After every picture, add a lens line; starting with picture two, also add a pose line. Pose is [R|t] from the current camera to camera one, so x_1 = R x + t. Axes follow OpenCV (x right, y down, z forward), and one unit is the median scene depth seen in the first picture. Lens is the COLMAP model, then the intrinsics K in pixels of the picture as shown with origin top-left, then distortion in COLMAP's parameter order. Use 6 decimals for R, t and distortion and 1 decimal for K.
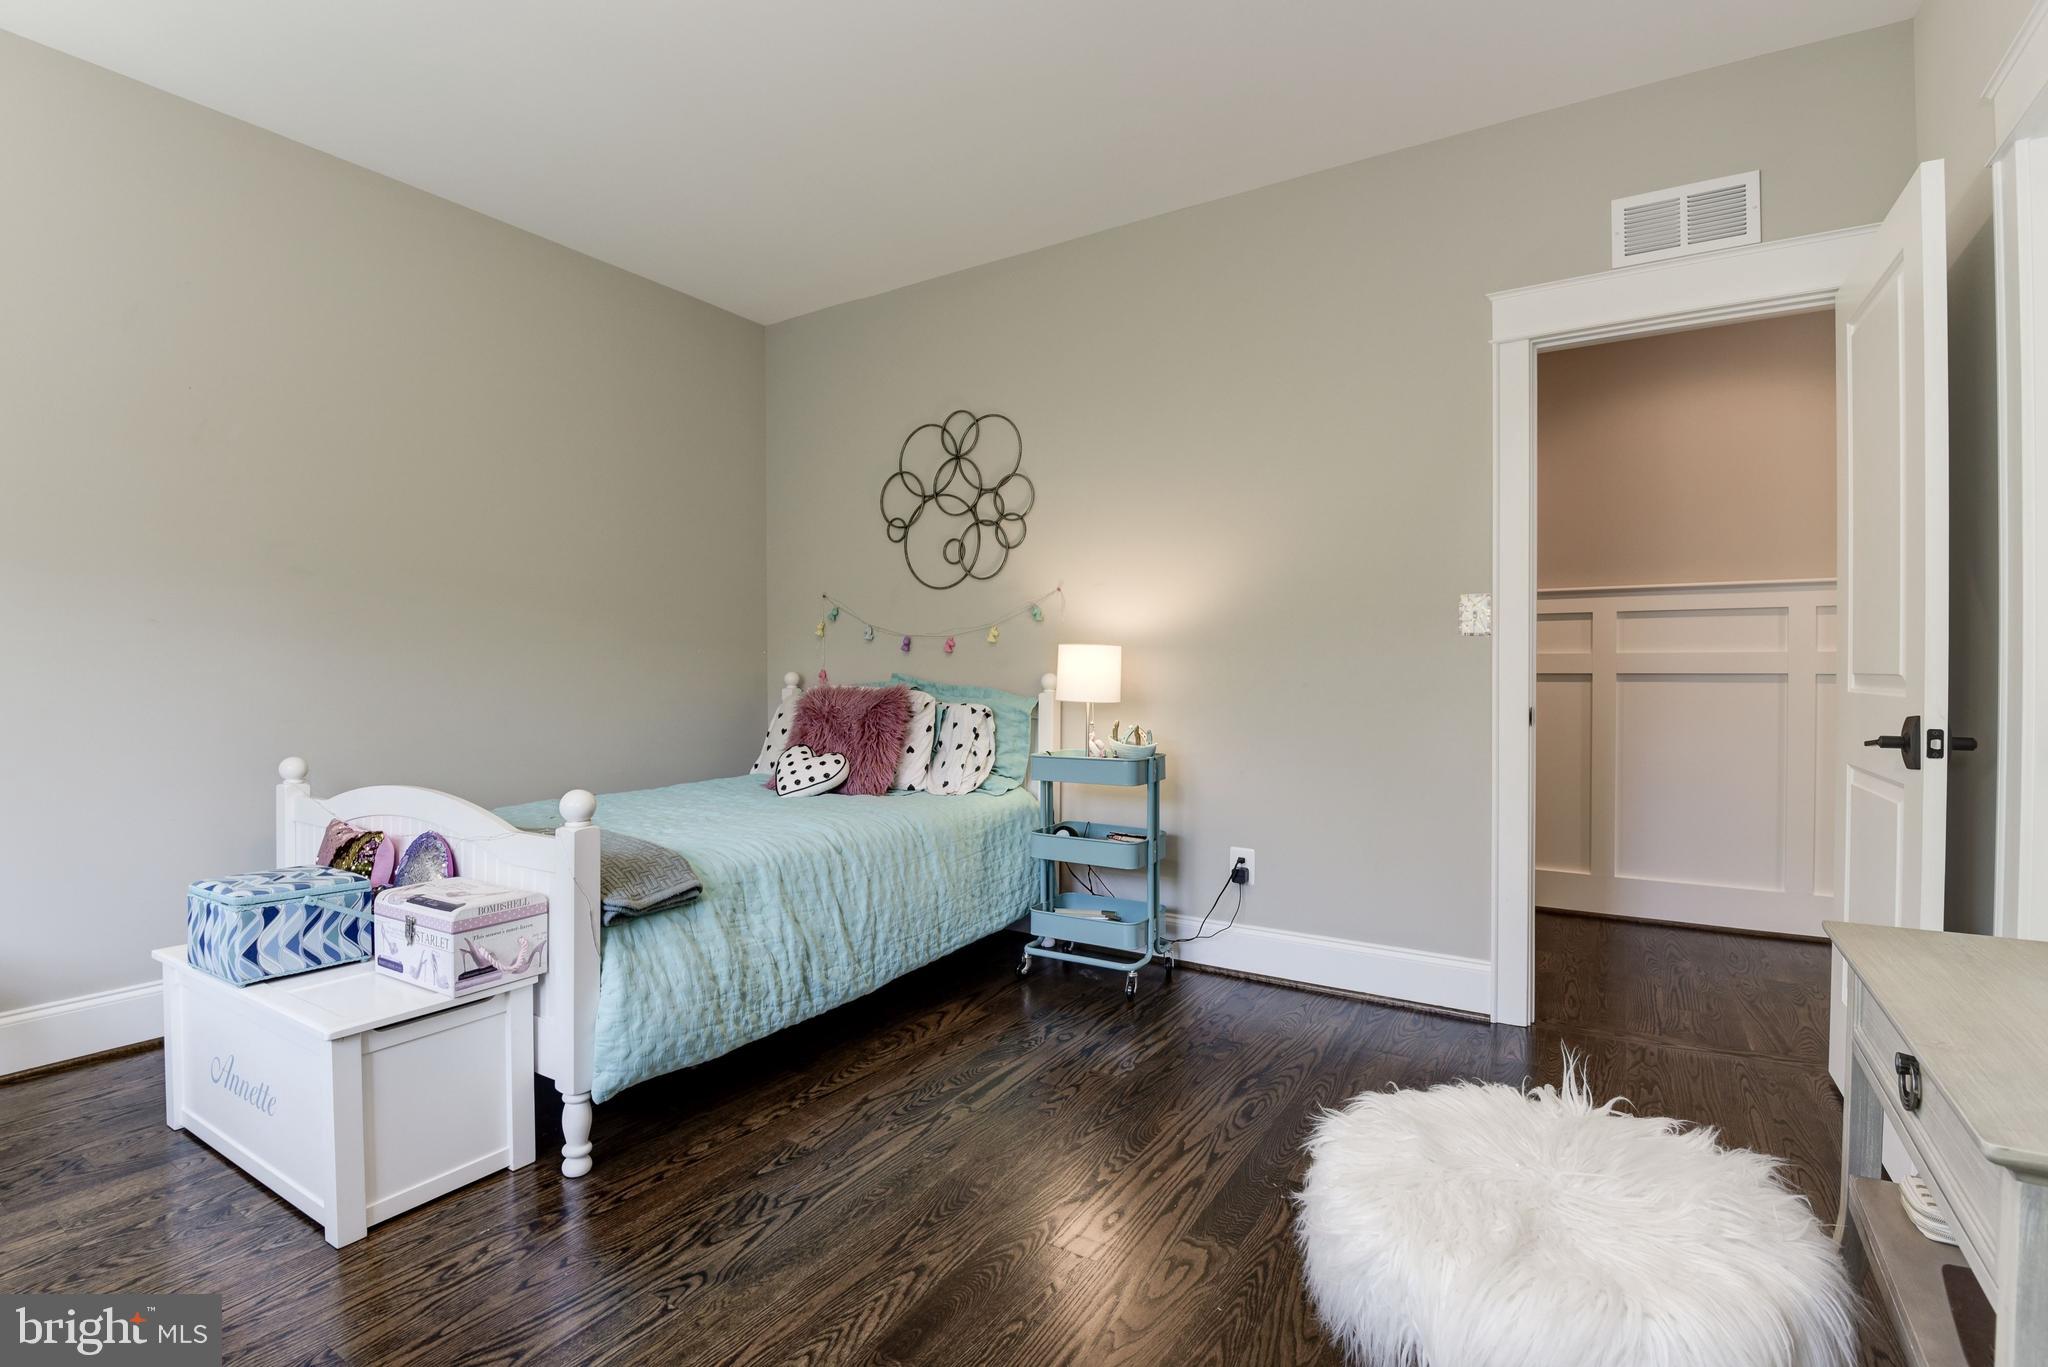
lens RADIAL K [[939.3, 0, 1024.0], [0, 939.3, 683.5], [0, 0, 1]] dist [-0.003912, -0.000540]
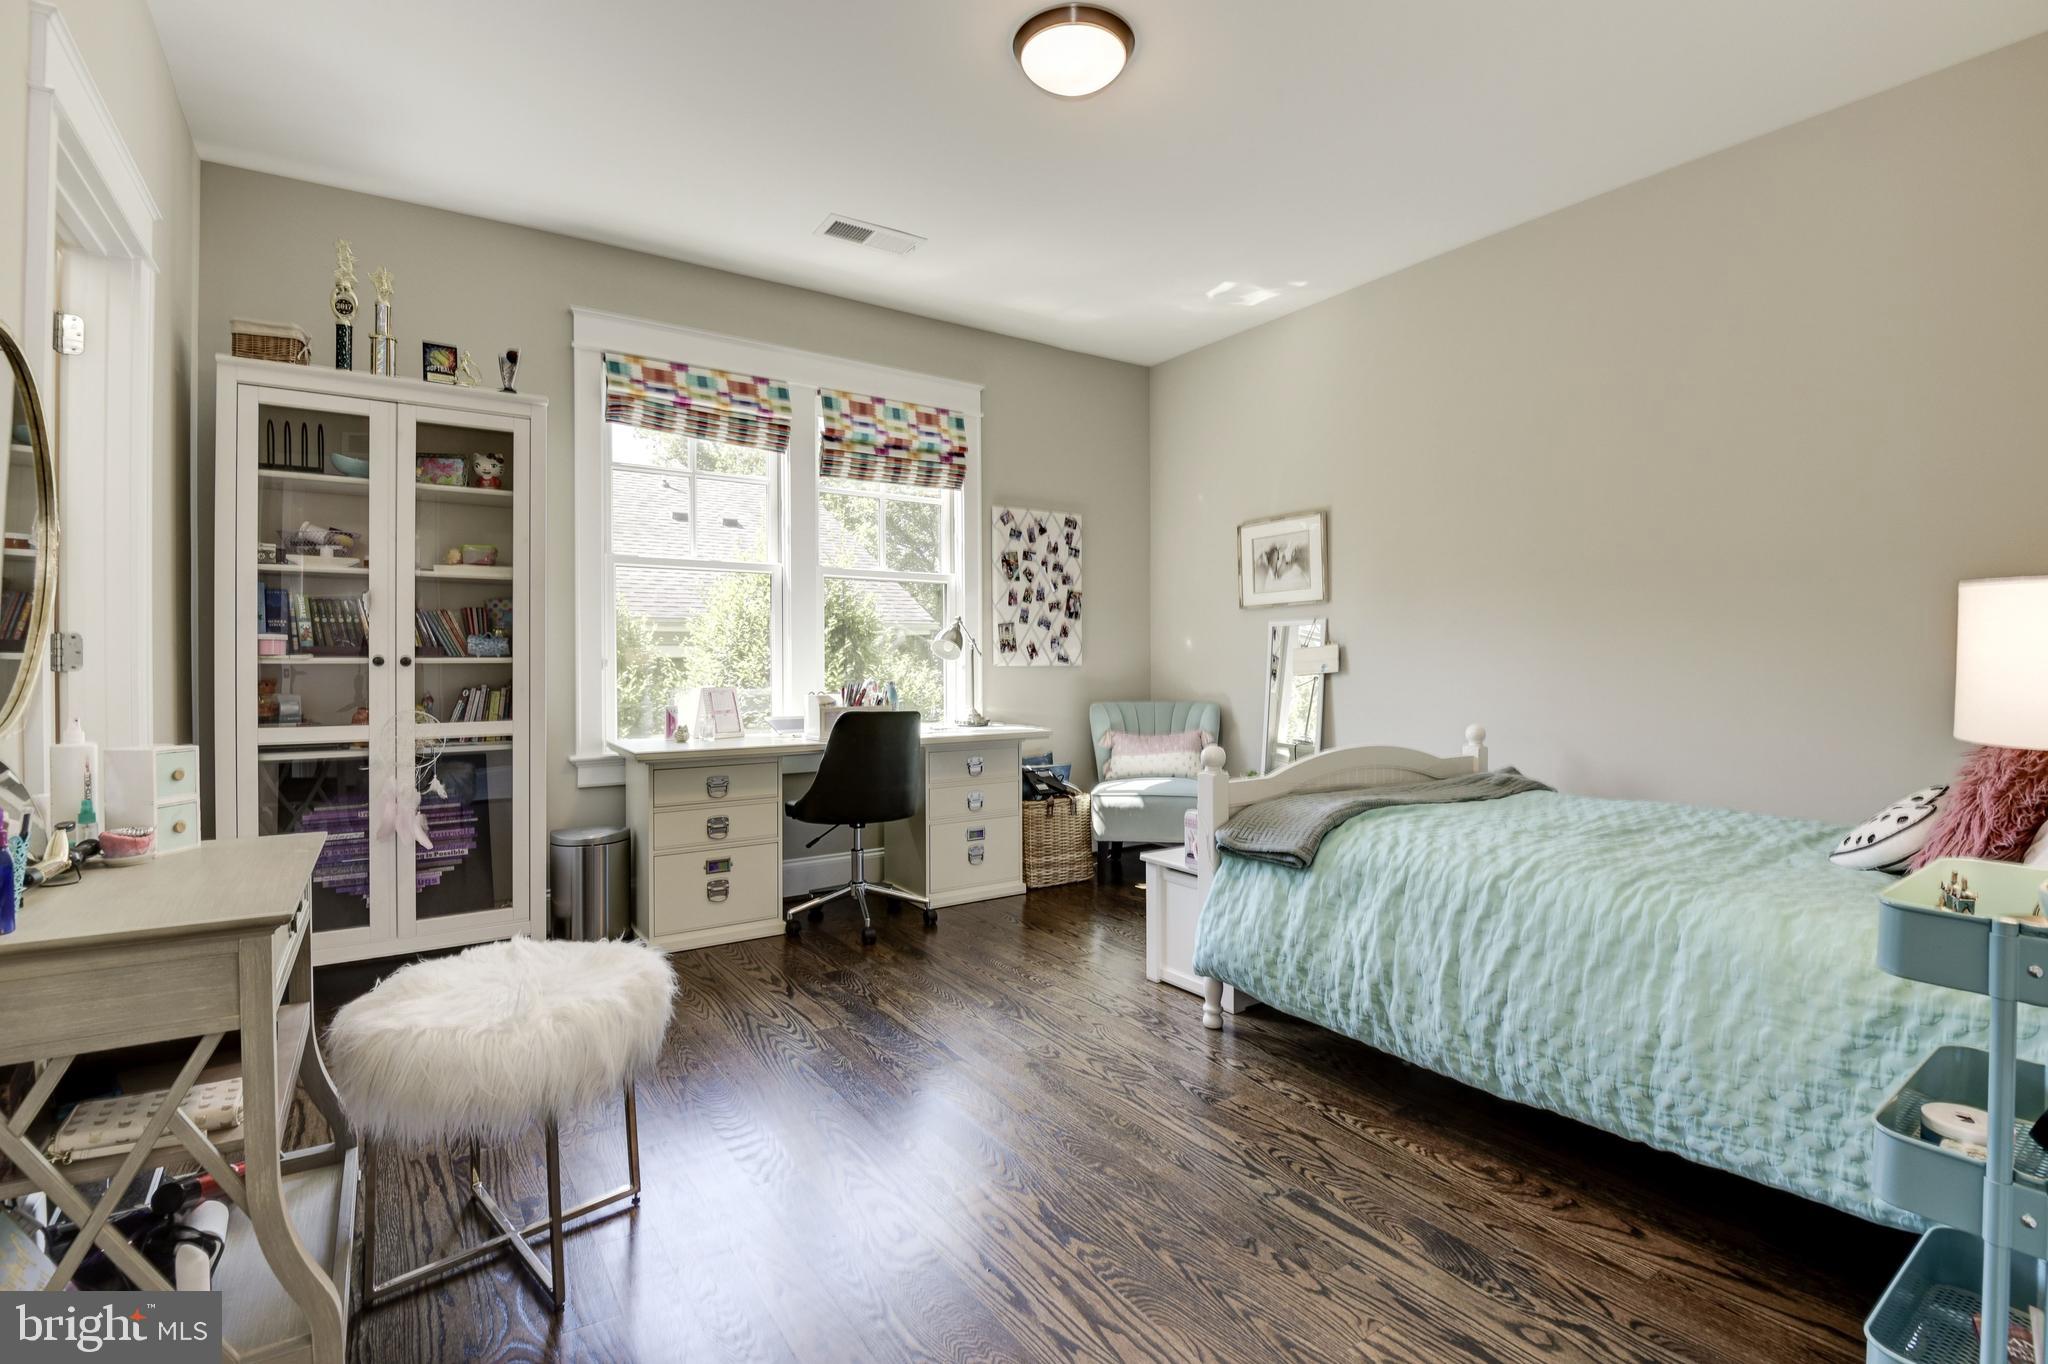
lens RADIAL K [[939.2, 0, 1018.2], [0, 939.2, 658.9], [0, 0, 1]] dist [-0.039781, -0.000314]
pose [[-0.397976, 0.001588, -0.917394, 0.676887], [-0.015295, 0.999848, 0.008366, -0.013907], [0.917268, 0.017361, -0.397891, 0.979619]]
